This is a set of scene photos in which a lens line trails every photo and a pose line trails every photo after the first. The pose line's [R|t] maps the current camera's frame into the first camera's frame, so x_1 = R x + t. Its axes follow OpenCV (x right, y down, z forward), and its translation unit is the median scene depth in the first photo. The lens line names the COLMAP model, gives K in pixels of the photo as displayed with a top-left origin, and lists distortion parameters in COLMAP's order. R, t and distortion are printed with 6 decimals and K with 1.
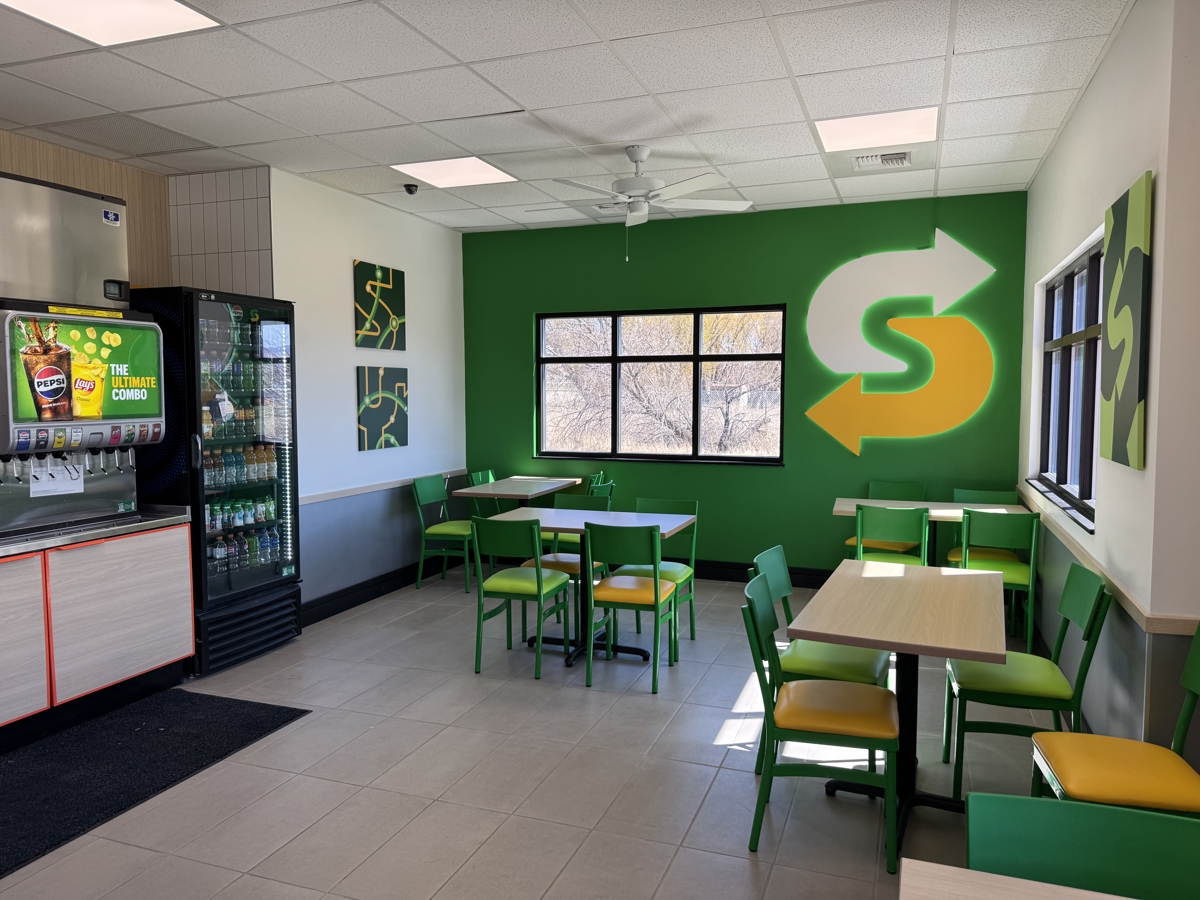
lens RADIAL K [[838.9, 0, 603.5], [0, 838.9, 448.1], [0, 0, 1]] dist [0.049539, -0.044241]
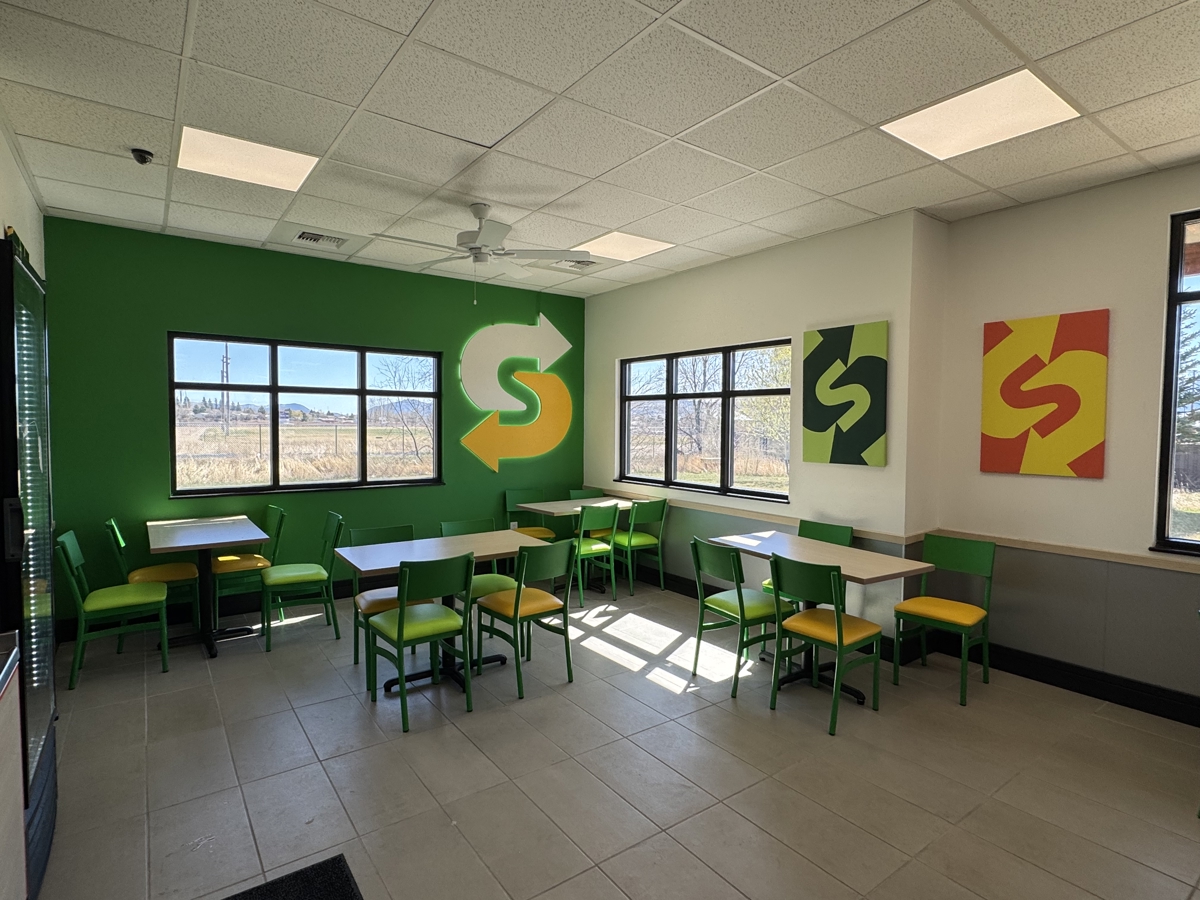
lens RADIAL K [[621.4, 0, 603.3], [0, 621.4, 446.9], [0, 0, 1]] dist [-0.004183, 0.000243]
pose [[0.549401, -0.023088, 0.835240, -0.523562], [0.047461, 0.998867, -0.003608, -0.024687], [-0.834210, 0.041623, 0.549874, 0.394390]]
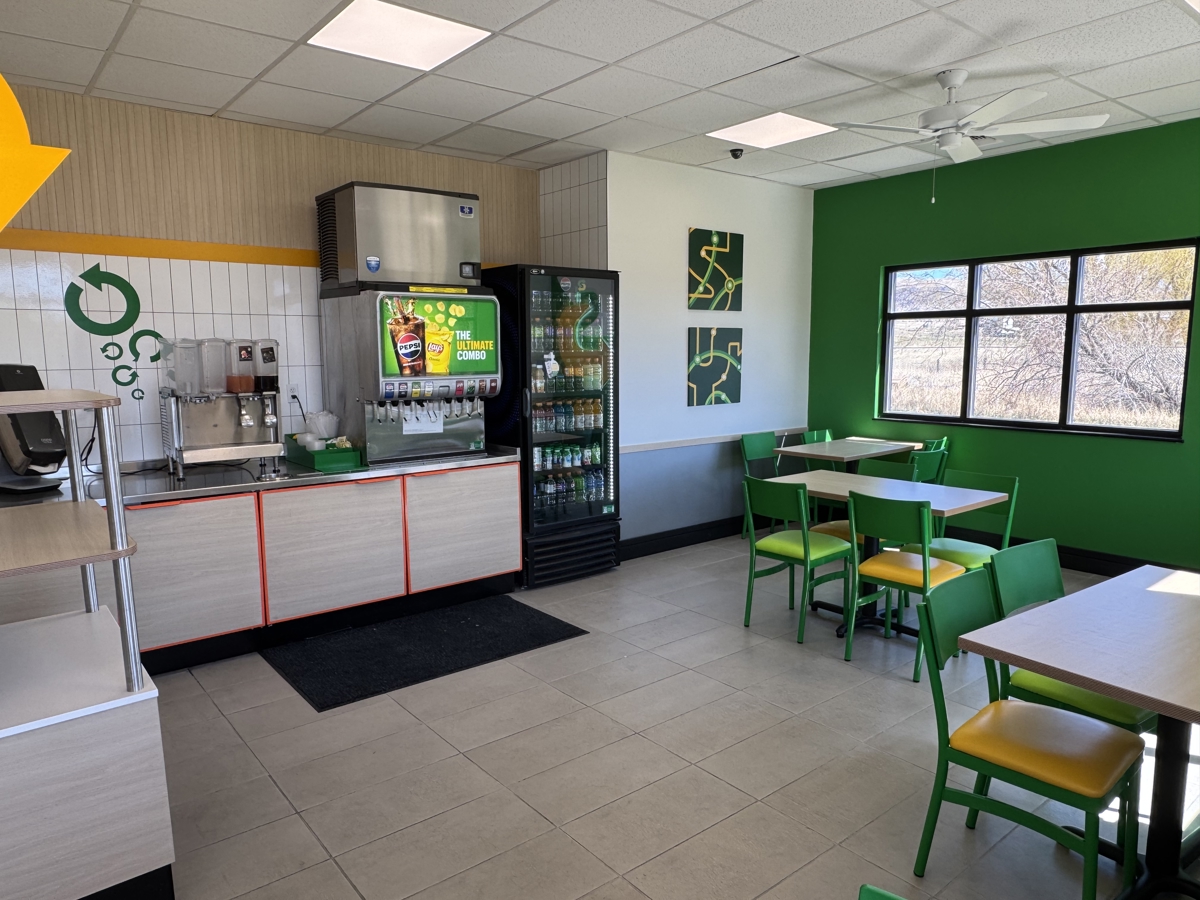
lens RADIAL K [[793.1, 0, 599.2], [0, 793.1, 447.5], [0, 0, 1]] dist [0.019398, -0.017122]
pose [[0.859370, 0.058620, -0.507984, 0.156490], [-0.029826, 0.997462, 0.064647, -0.007477], [0.510484, -0.040404, 0.858937, 0.074971]]
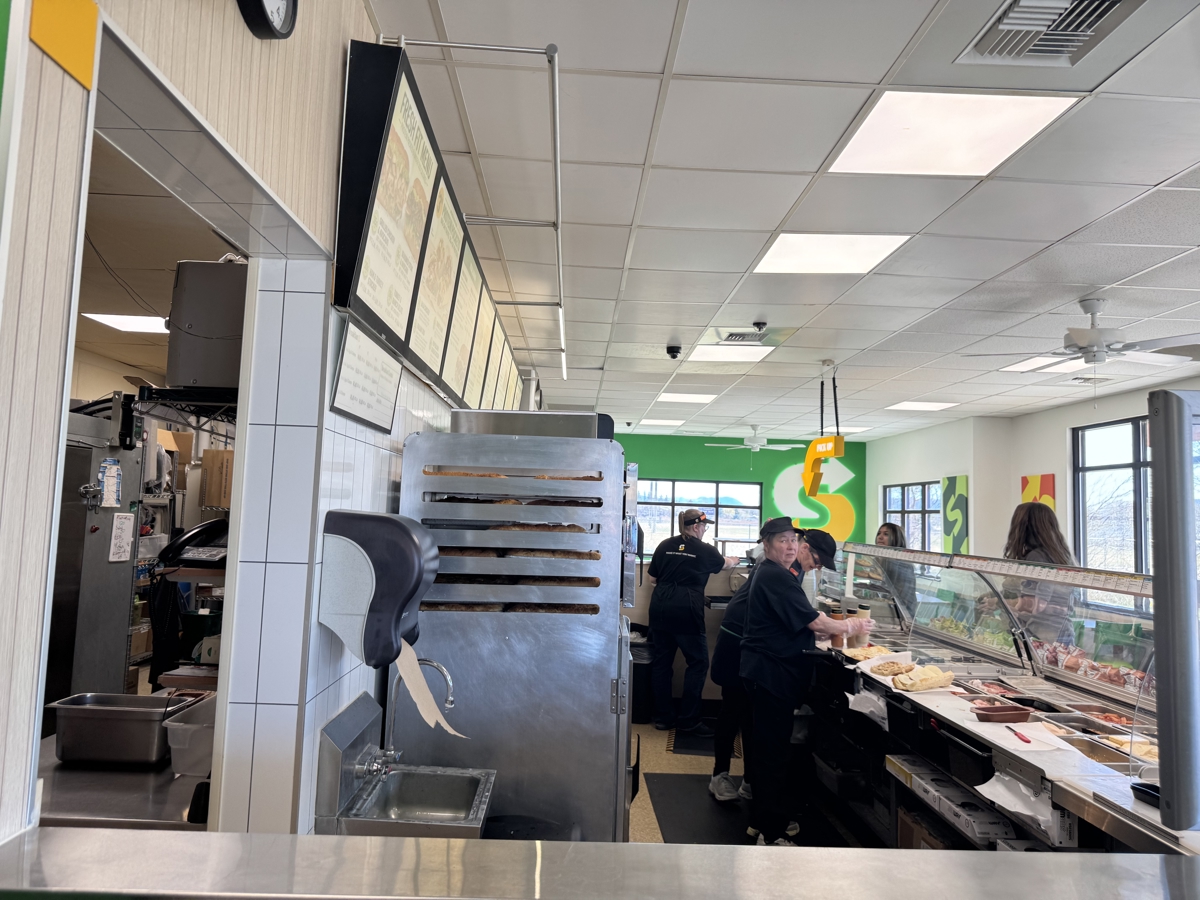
lens RADIAL K [[838.9, 0, 599.5], [0, 838.9, 447.4], [0, 0, 1]] dist [0.049539, -0.044241]
pose [[0.929417, 0.065050, 0.363253, -1.150159], [-0.013004, 0.989503, -0.143923, 0.056756], [-0.368802, 0.129041, 0.920507, -0.957590]]
